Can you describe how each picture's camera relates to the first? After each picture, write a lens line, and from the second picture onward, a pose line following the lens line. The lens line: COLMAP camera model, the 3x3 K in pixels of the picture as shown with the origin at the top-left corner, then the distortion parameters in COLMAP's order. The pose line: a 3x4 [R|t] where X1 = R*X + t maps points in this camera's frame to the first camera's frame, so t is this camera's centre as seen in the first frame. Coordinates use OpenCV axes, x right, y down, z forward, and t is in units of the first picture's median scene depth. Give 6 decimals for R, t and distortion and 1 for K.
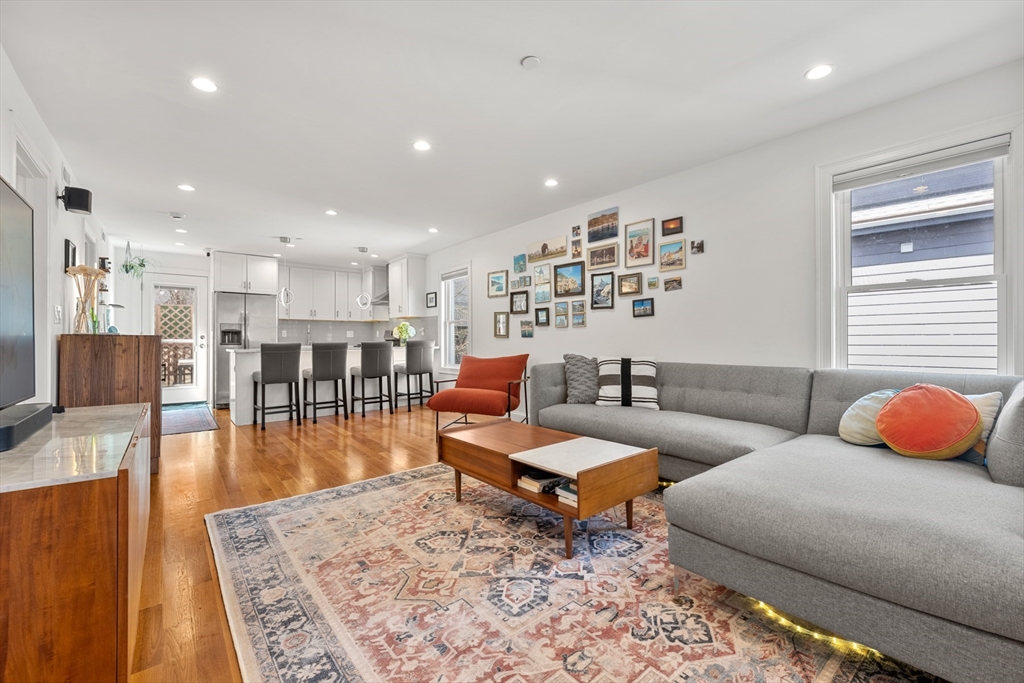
lens RADIAL K [[427.0, 0, 512.0], [0, 427.0, 341.5], [0, 0, 1]] dist [-0.001362, -0.000092]
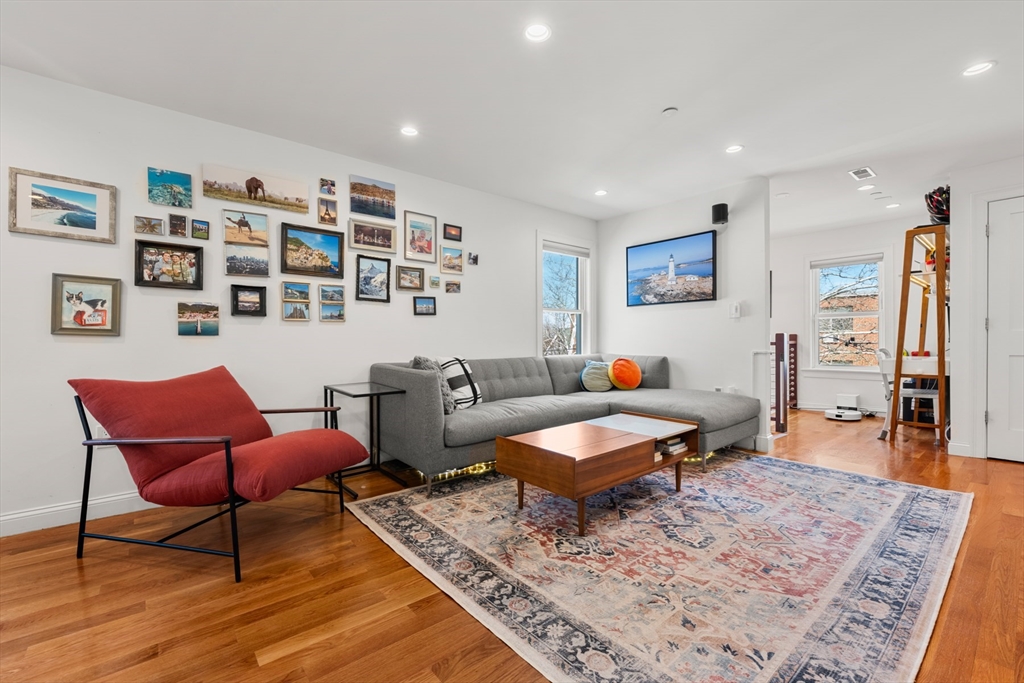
lens RADIAL K [[442.5, 0, 512.3], [0, 442.5, 344.4], [0, 0, 1]] dist [0.000729, -0.000267]
pose [[-0.019282, -0.004891, 0.999802, -0.645429], [0.013482, 0.999896, 0.005152, 0.004687], [-0.999723, 0.013579, -0.019214, 0.772225]]
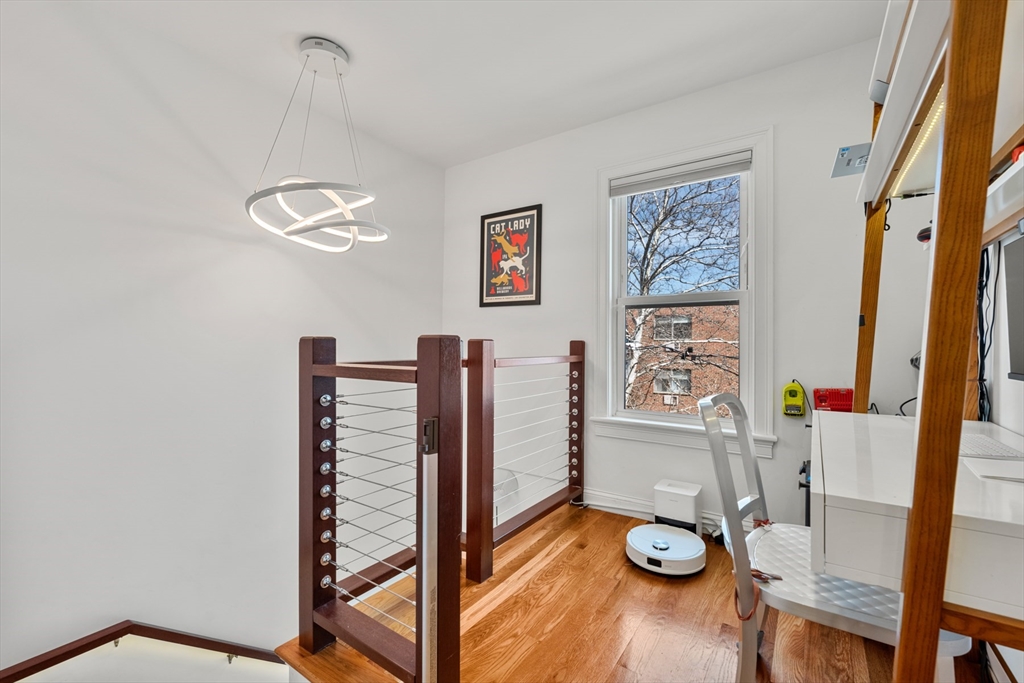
lens RADIAL K [[432.7, 0, 512.6], [0, 432.7, 346.7], [0, 0, 1]] dist [0.000718, 0.000009]
pose [[-0.279840, -0.004407, 0.960037, 0.232092], [-0.002001, 0.999990, 0.004007, -0.002915], [-0.960045, -0.000800, -0.279846, 0.067421]]
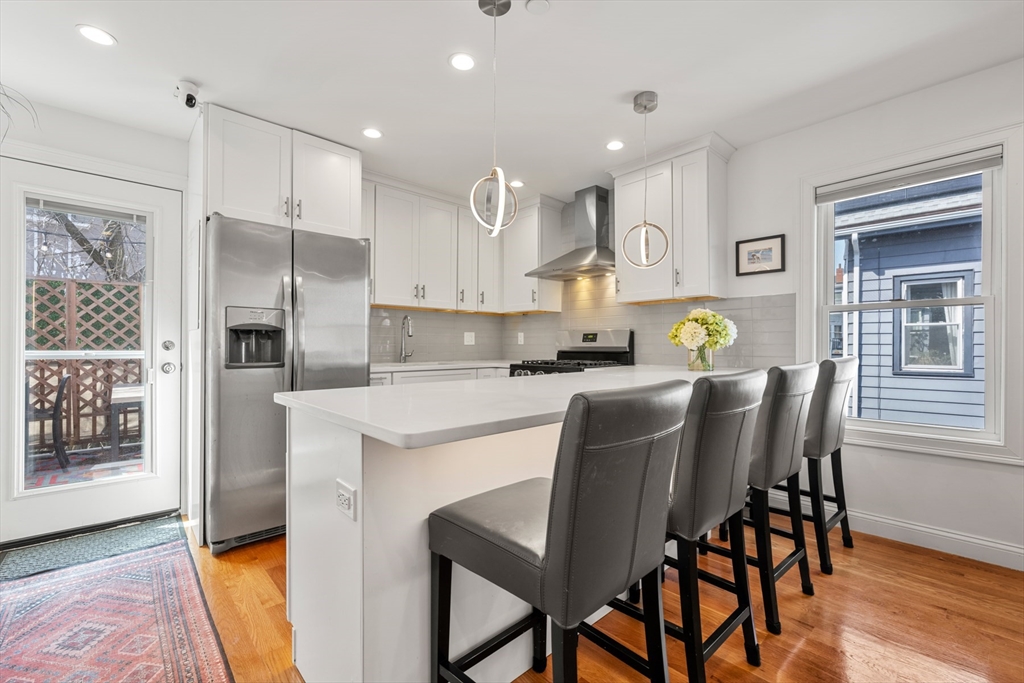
lens RADIAL K [[432.7, 0, 512.6], [0, 432.7, 346.7], [0, 0, 1]] dist [0.000718, 0.000009]
pose [[0.997920, 0.001228, 0.064451, -0.752554], [-0.001326, 0.999998, 0.001488, -0.016855], [-0.064449, -0.001570, 0.997920, 1.007460]]
